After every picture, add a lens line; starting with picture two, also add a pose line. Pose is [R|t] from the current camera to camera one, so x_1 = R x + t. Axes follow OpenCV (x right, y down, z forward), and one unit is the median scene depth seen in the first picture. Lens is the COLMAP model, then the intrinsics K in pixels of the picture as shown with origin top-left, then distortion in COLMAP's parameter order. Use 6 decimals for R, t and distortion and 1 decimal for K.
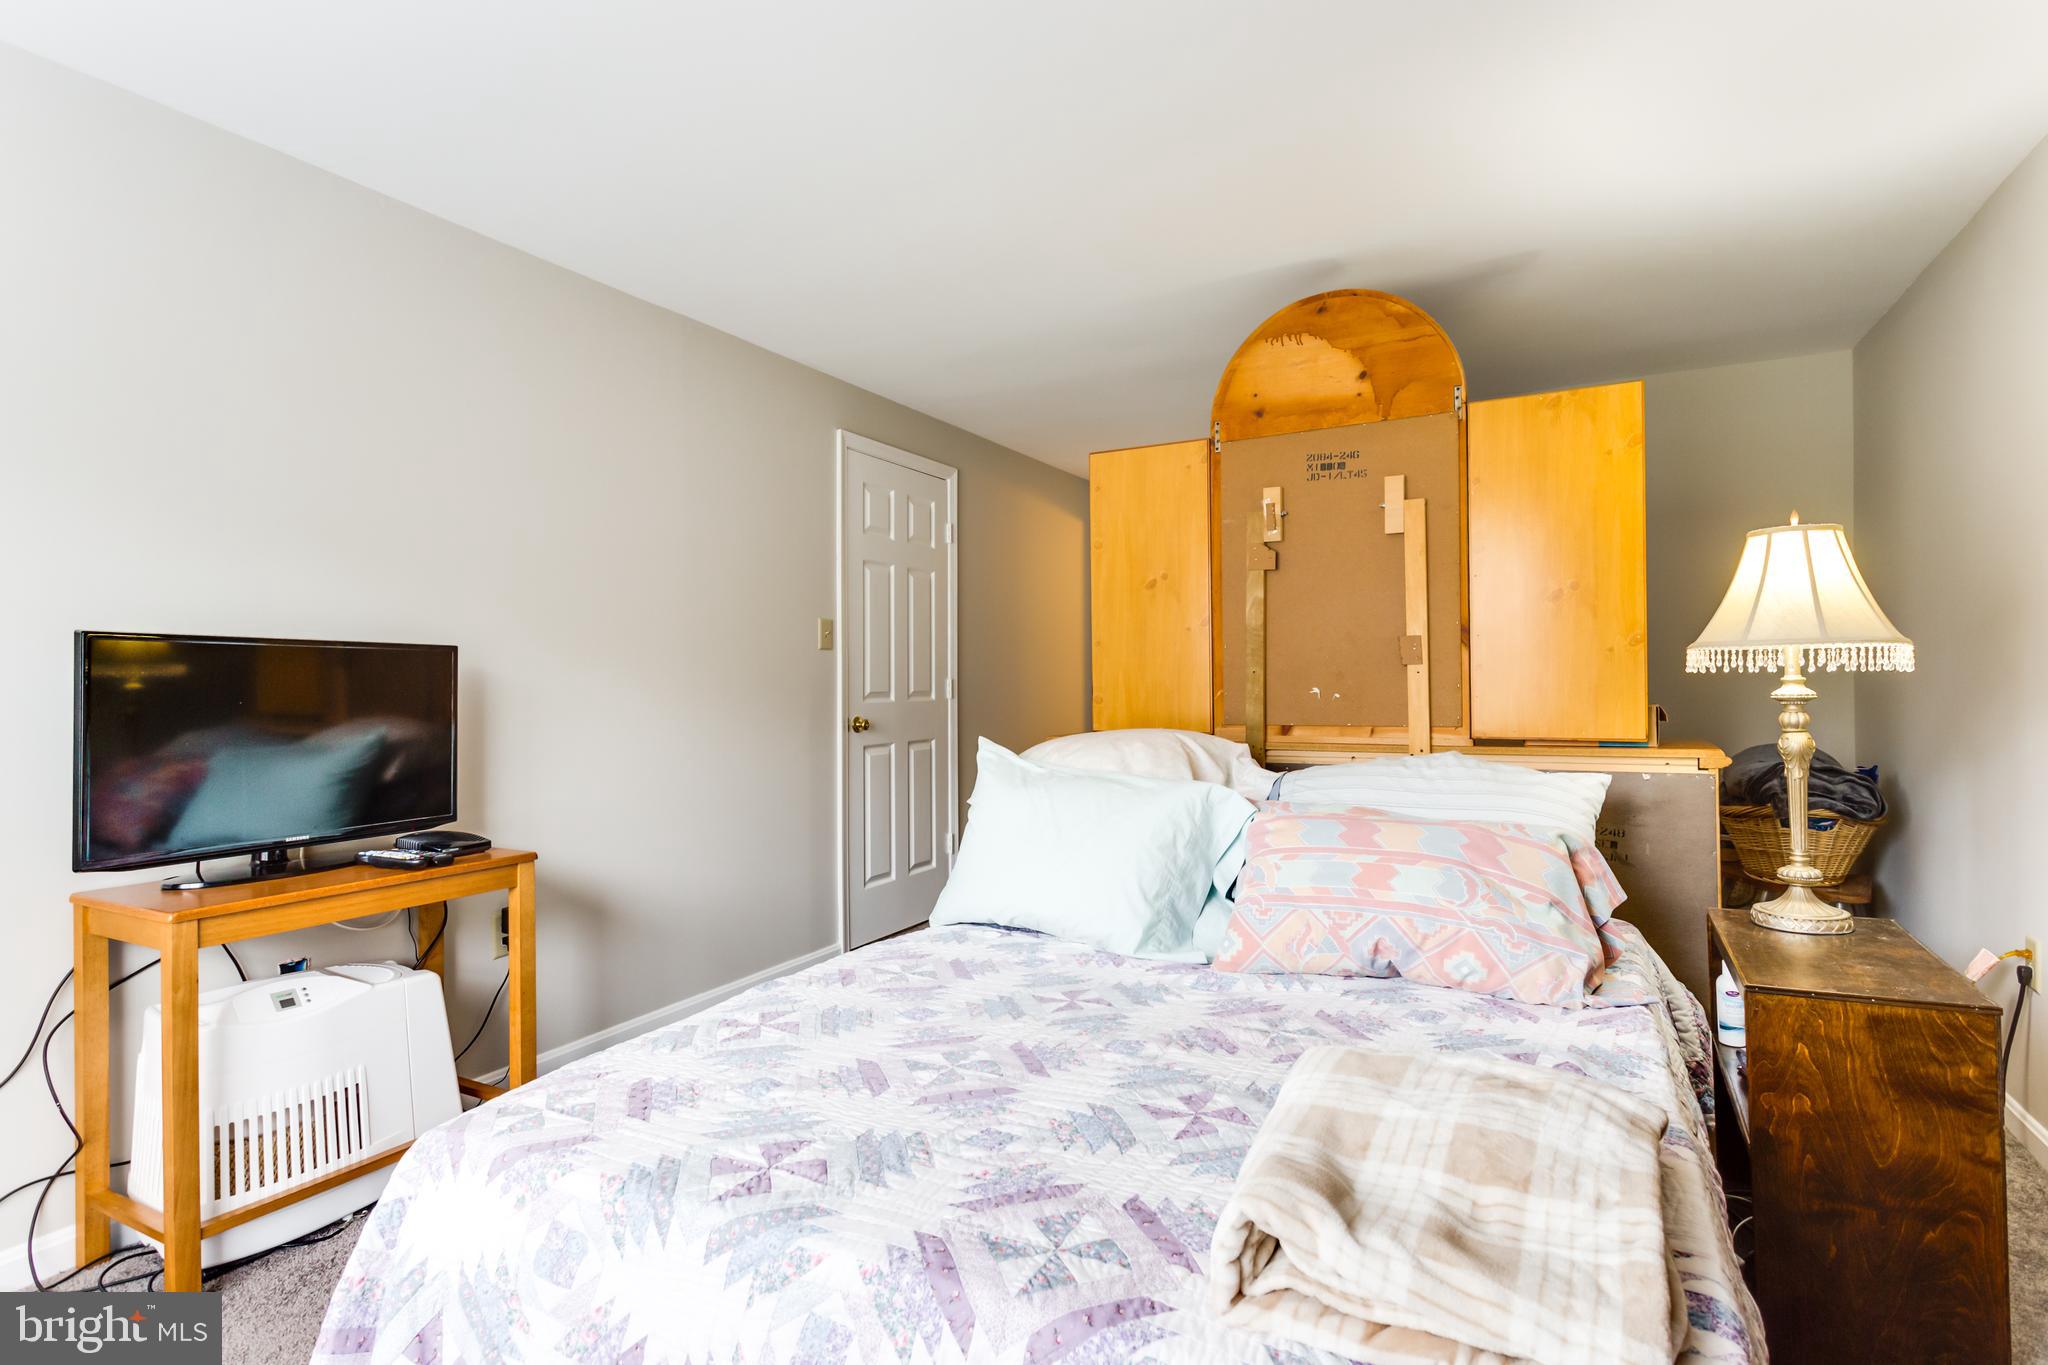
lens RADIAL K [[996.2, 0, 1024.0], [0, 996.2, 682.5], [0, 0, 1]] dist [0.003607, 0.000277]
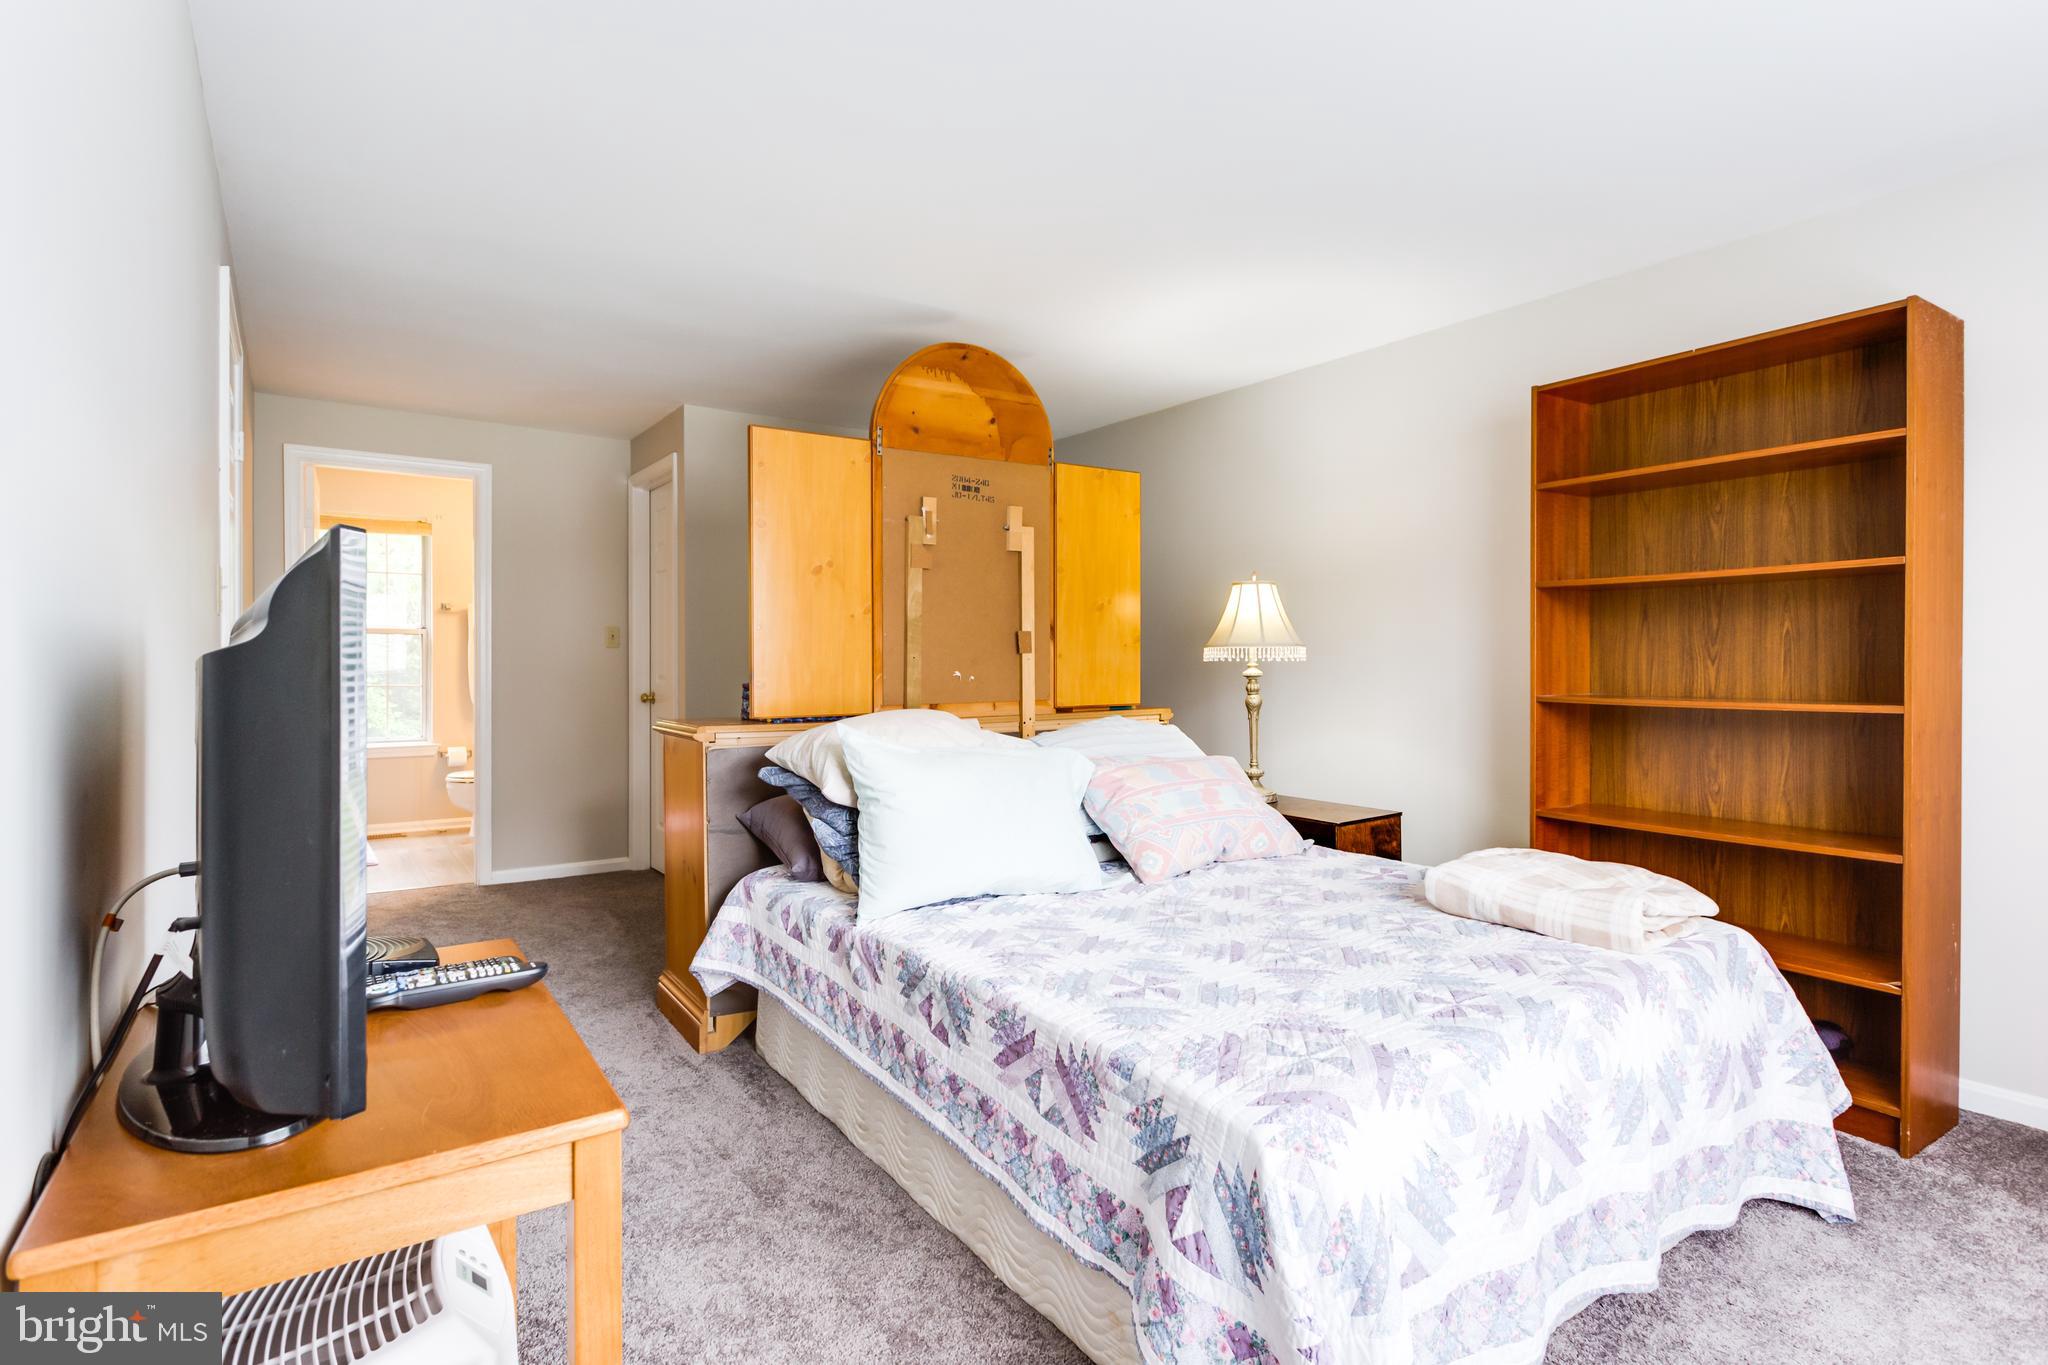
lens RADIAL K [[1017.5, 0, 1024.0], [0, 1017.5, 682.5], [0, 0, 1]] dist [-0.000419, 0.000083]
pose [[0.471207, -0.012303, 0.881937, -0.808329], [-0.000915, 0.999895, 0.014438, 0.001296], [-0.882022, -0.007610, 0.471146, 0.379720]]
